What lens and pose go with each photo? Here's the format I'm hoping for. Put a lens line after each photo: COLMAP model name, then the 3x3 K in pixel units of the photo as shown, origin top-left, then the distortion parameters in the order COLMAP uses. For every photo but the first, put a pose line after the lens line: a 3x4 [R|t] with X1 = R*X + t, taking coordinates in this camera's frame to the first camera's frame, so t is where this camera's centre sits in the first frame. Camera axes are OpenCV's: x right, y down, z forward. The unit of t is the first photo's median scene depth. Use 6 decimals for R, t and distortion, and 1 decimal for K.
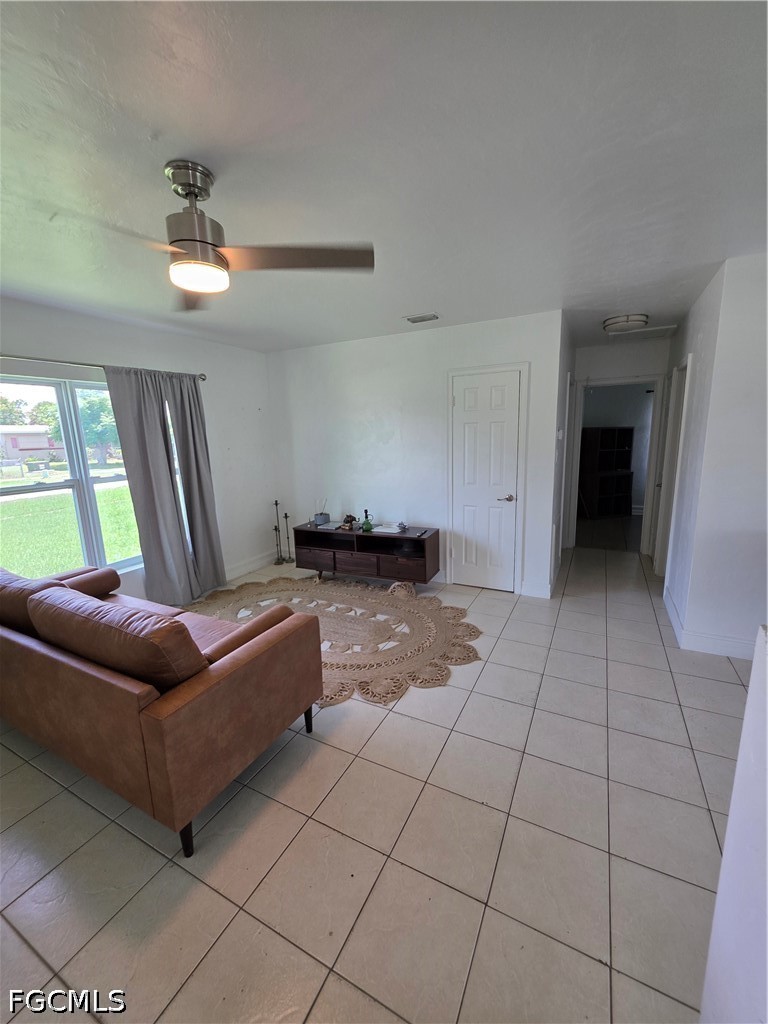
lens RADIAL K [[409.9, 0, 384.5], [0, 409.9, 513.0], [0, 0, 1]] dist [0.000395, 0.000276]
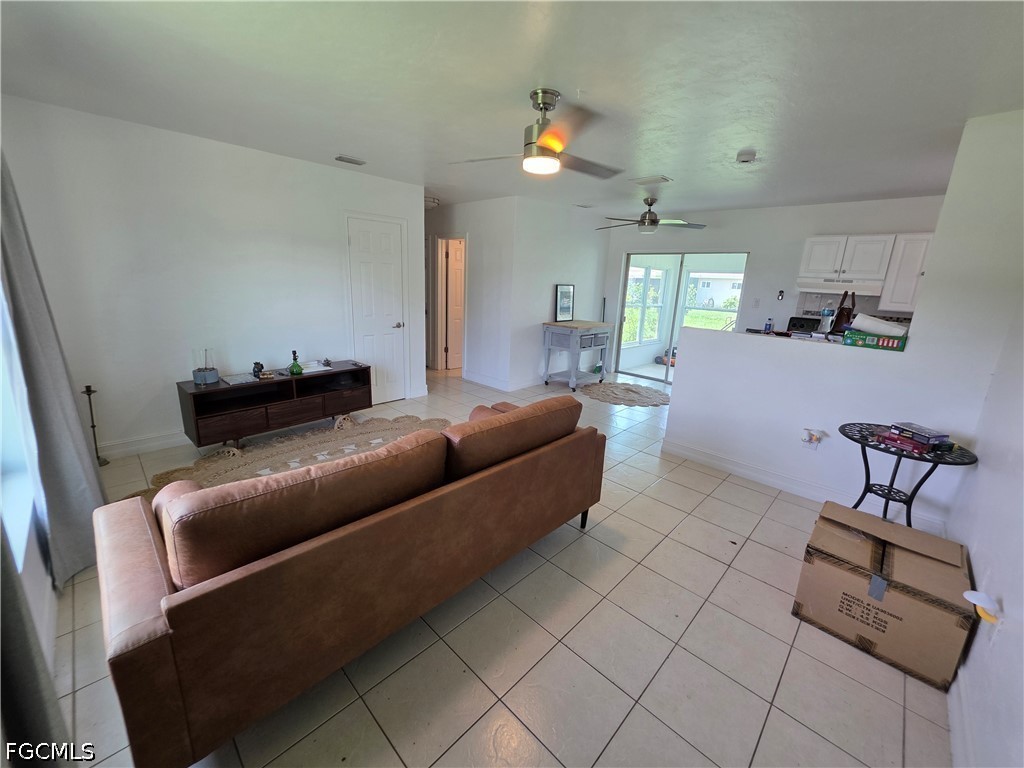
lens RADIAL K [[409.9, 0, 511.6], [0, 409.9, 381.2], [0, 0, 1]] dist [0.000395, 0.000276]
pose [[0.285000, -0.196895, 0.938087, -0.786436], [0.133785, 0.977267, 0.164473, -0.027723], [-0.949145, 0.078627, 0.304863, 0.280334]]
